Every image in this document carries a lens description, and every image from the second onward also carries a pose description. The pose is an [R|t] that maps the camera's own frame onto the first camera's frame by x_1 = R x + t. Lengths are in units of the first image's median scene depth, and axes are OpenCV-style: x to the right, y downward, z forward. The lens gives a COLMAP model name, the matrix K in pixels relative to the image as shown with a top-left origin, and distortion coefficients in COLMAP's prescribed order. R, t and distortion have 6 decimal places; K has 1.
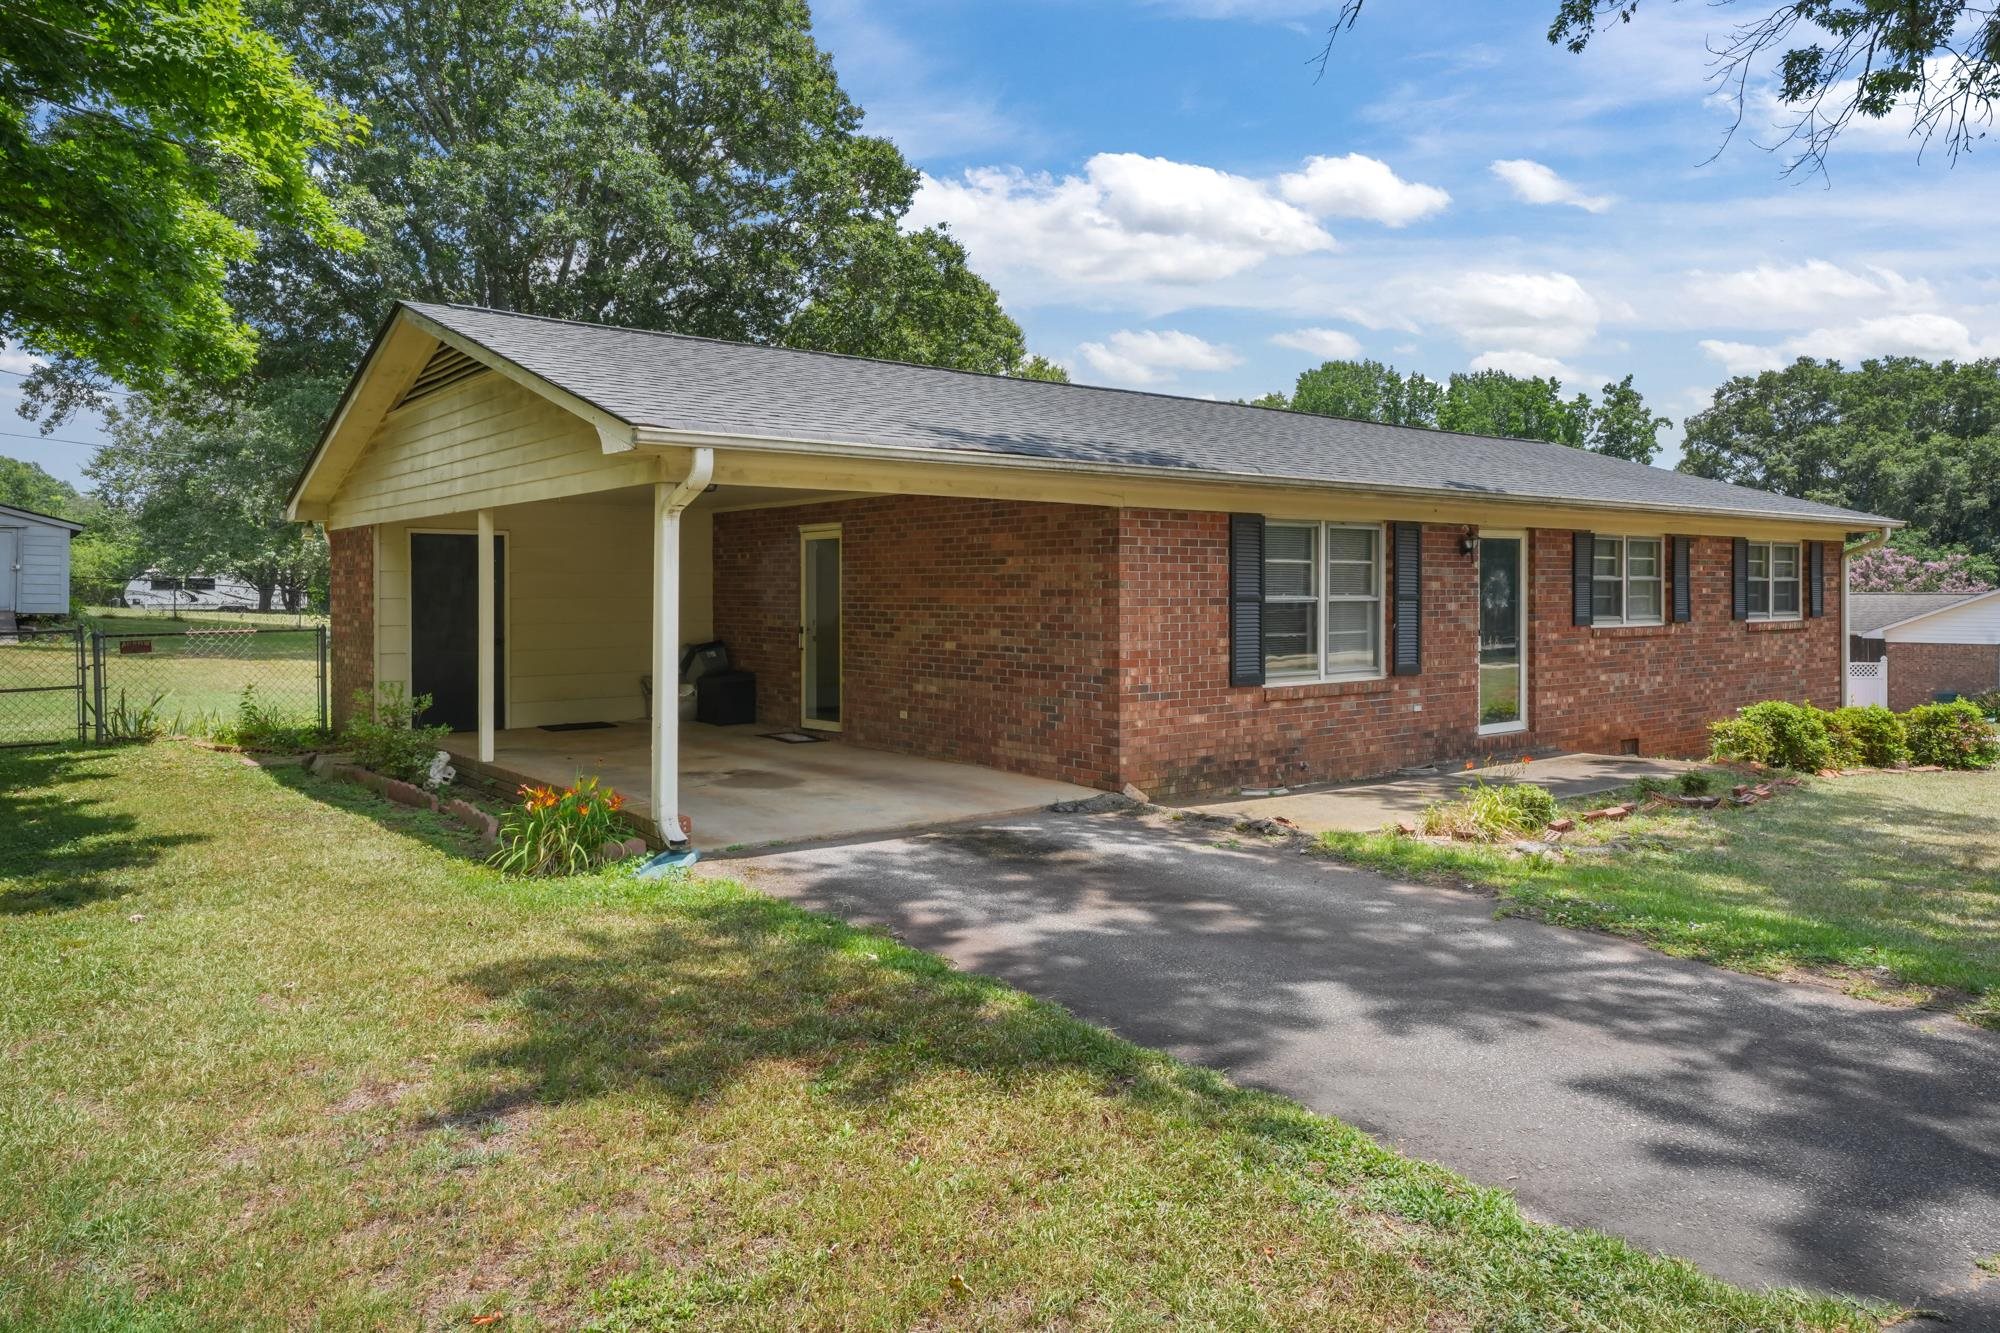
lens RADIAL K [[1305.0, 0, 1001.0], [0, 1305.0, 630.5], [0, 0, 1]] dist [0.000548, 0.057792]
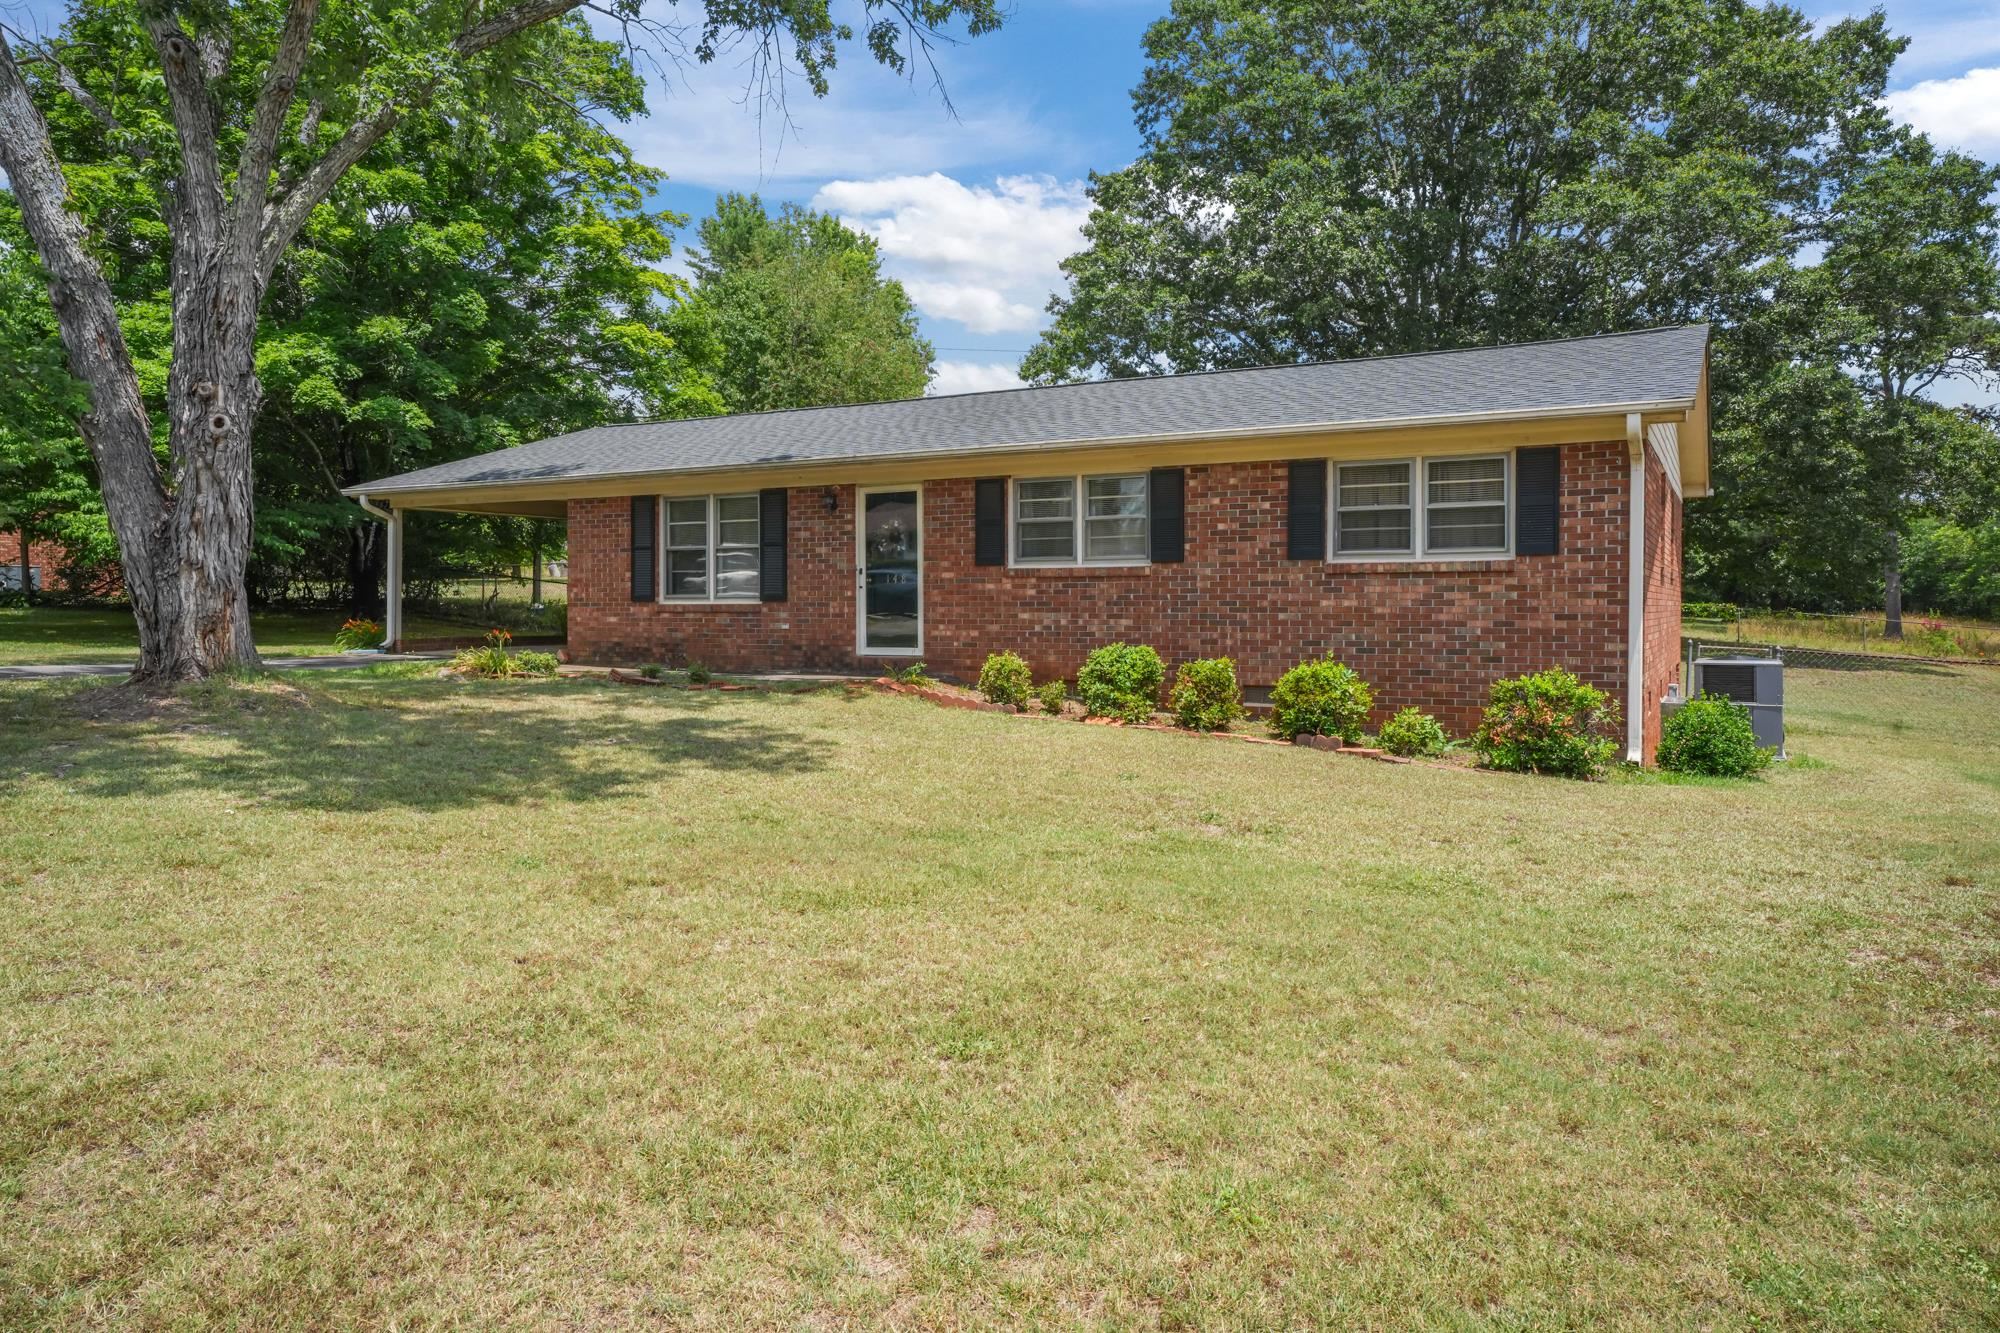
lens RADIAL K [[1305.0, 0, 1001.0], [0, 1305.0, 630.5], [0, 0, 1]] dist [0.000548, 0.057792]
pose [[0.402002, 0.019158, -0.915438, 1.618421], [-0.027879, 0.999574, 0.008676, 0.045286], [0.915214, 0.022034, 0.402365, 0.656763]]
